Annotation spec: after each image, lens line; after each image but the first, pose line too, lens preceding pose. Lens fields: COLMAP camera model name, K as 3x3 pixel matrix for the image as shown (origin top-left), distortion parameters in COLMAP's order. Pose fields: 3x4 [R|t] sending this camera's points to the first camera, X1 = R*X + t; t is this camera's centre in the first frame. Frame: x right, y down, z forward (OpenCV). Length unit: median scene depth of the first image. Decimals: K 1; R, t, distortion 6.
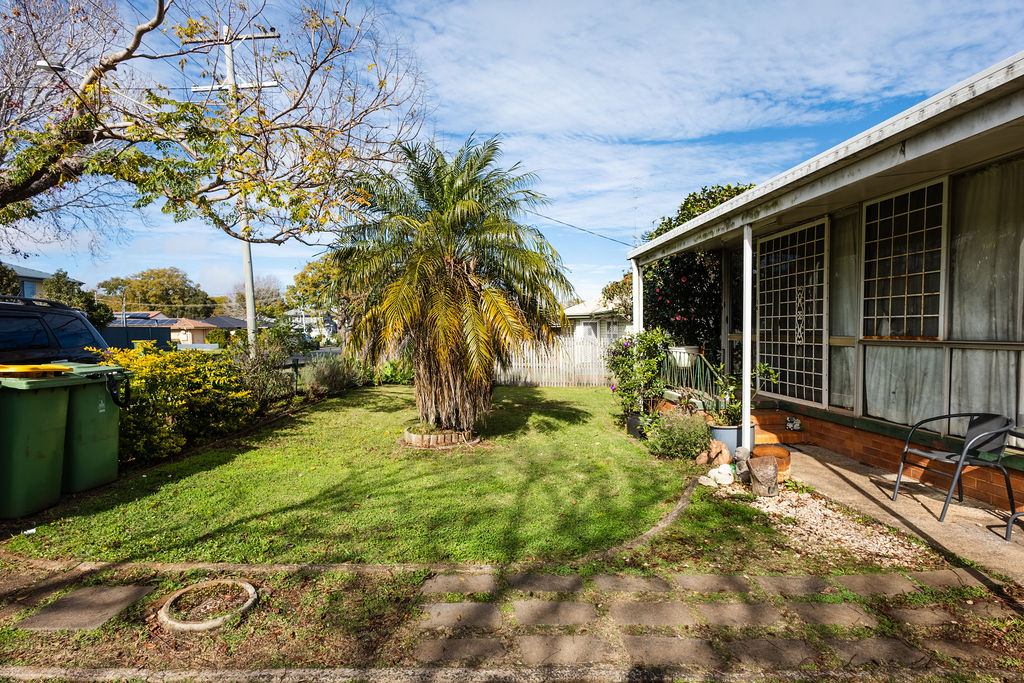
lens RADIAL K [[502.3, 0, 510.4], [0, 502.3, 360.0], [0, 0, 1]] dist [0.005660, -0.001722]
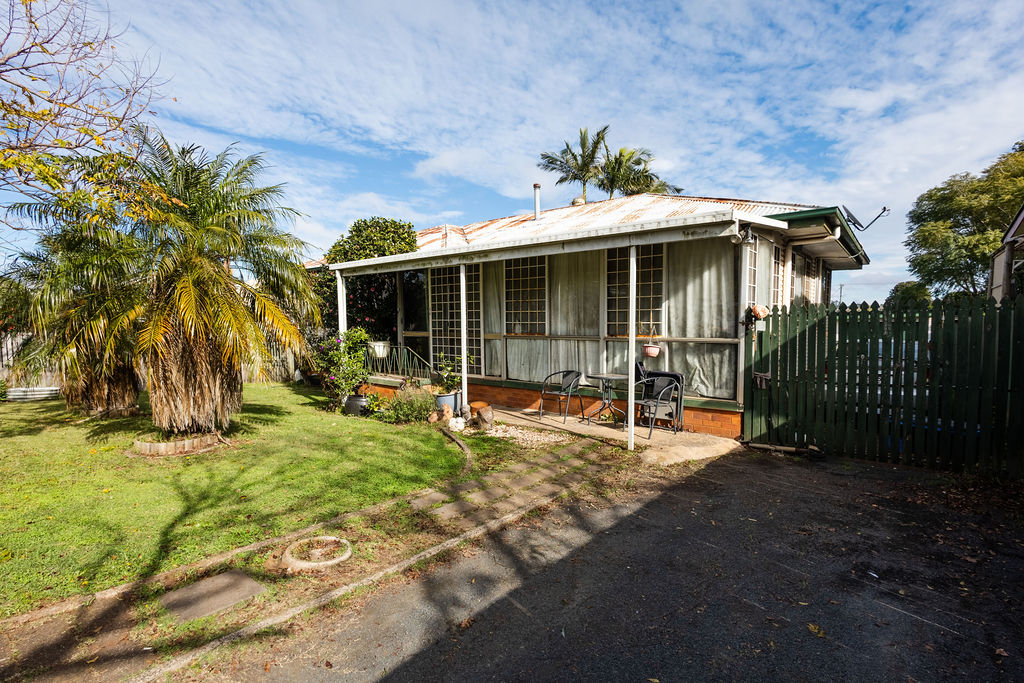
lens RADIAL K [[466.1, 0, 511.7], [0, 466.1, 342.4], [0, 0, 1]] dist [-0.005535, 0.000432]
pose [[0.658887, -0.026065, 0.751791, -0.498569], [0.042139, 0.999109, -0.002292, -0.011230], [-0.751061, 0.033190, 0.659398, -0.073106]]
